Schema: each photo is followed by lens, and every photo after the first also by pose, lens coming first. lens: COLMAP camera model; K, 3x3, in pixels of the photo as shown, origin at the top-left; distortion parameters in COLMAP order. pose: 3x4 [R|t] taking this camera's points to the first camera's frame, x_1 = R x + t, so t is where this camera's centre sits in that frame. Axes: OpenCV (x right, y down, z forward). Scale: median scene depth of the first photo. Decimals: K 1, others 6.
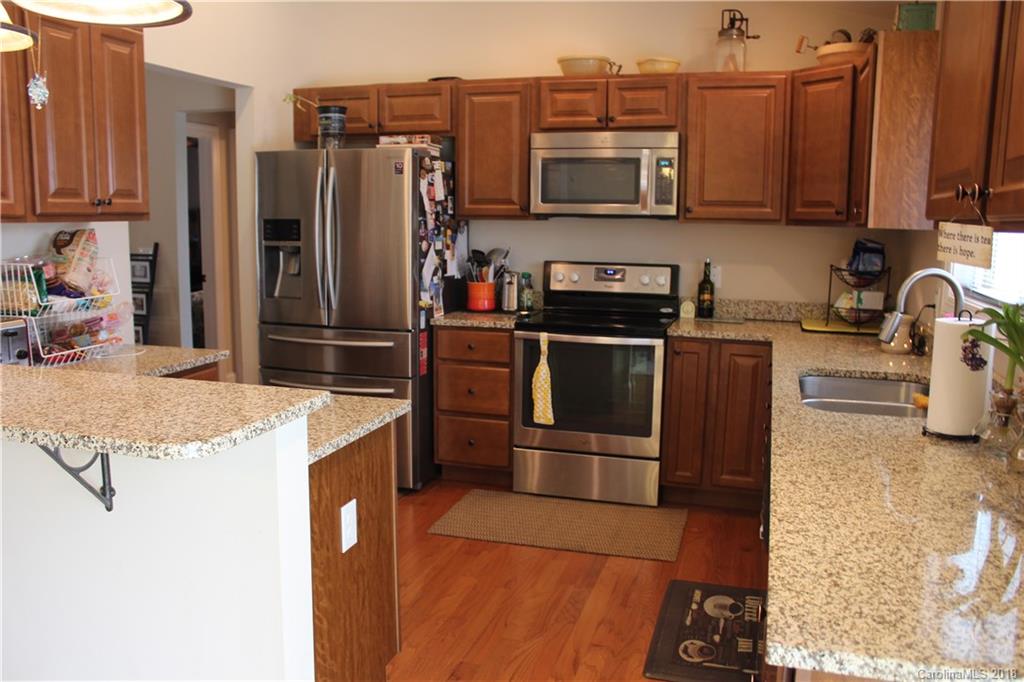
lens RADIAL K [[849.1, 0, 506.7], [0, 849.1, 348.8], [0, 0, 1]] dist [-0.171826, 0.158644]
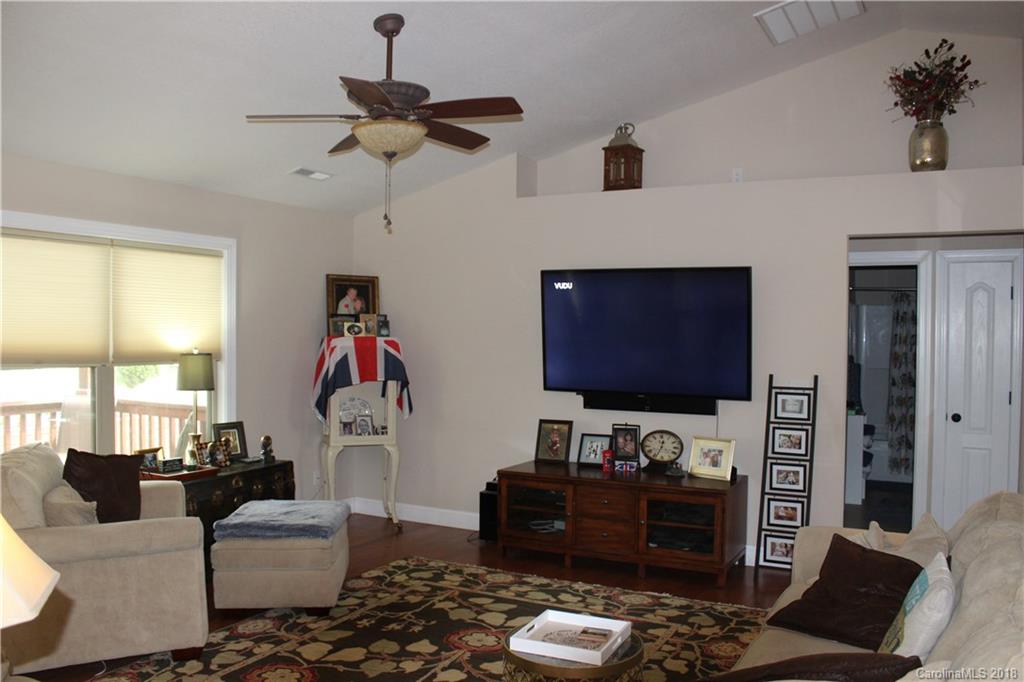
lens RADIAL K [[849.1, 0, 506.7], [0, 849.1, 348.8], [0, 0, 1]] dist [-0.171826, 0.158644]
pose [[0.979261, 0.001763, -0.202593, -0.764203], [-0.029489, 0.990553, -0.133919, -0.032333], [0.200444, 0.137116, 0.970063, 0.048097]]
